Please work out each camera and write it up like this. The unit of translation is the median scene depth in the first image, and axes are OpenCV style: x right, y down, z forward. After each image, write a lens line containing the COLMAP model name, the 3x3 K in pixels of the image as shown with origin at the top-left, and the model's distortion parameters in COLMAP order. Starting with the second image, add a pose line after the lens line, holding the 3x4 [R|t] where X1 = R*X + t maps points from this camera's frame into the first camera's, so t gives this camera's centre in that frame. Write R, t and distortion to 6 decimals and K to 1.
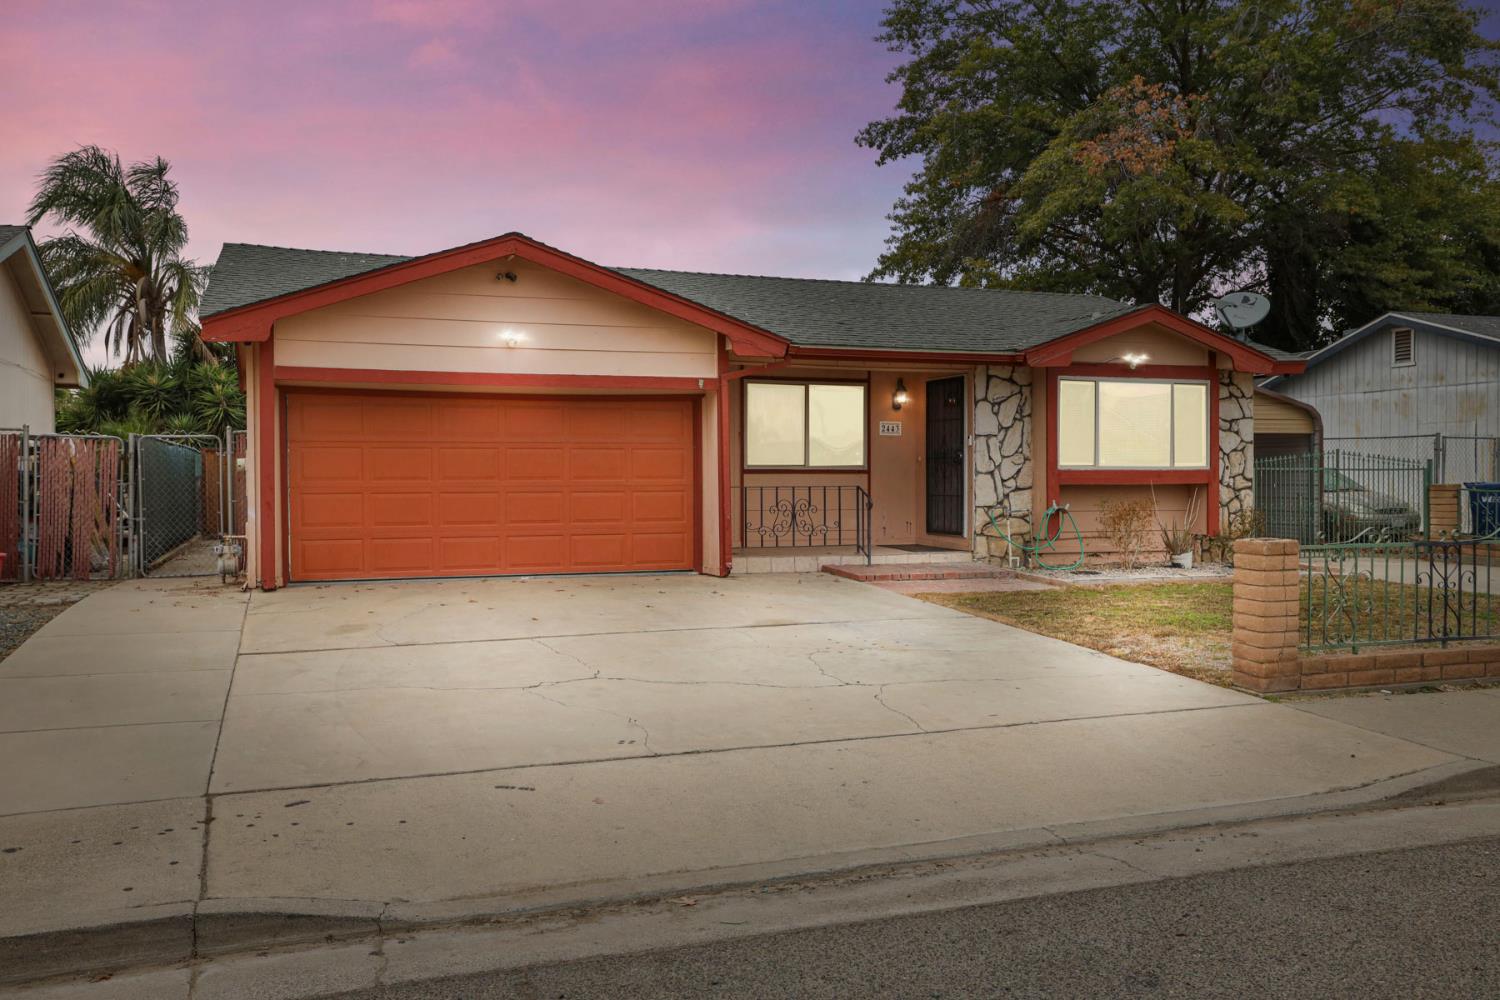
lens RADIAL K [[1236.7, 0, 760.8], [0, 1236.7, 497.4], [0, 0, 1]] dist [0.001756, 0.008375]
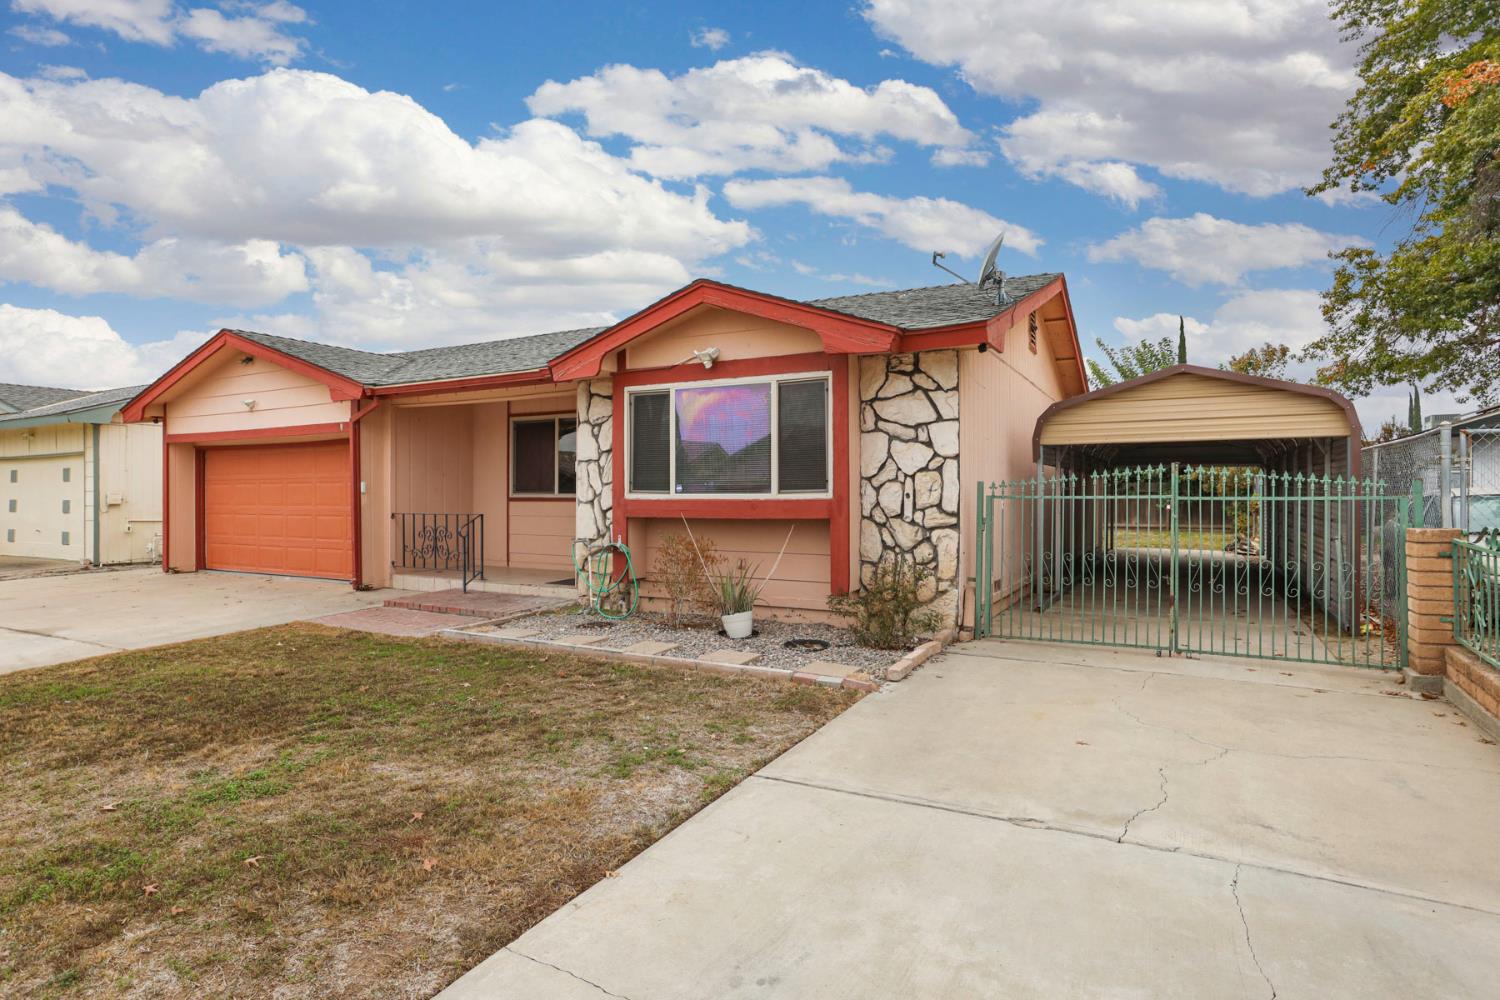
lens RADIAL K [[848.7, 0, 742.8], [0, 848.7, 498.7], [0, 0, 1]] dist [-0.048091, 0.027798]
pose [[0.656881, 0.008323, -0.753949, 0.720991], [-0.005630, 0.999965, 0.006133, -0.026744], [0.753973, 0.000216, 0.656905, 0.677648]]
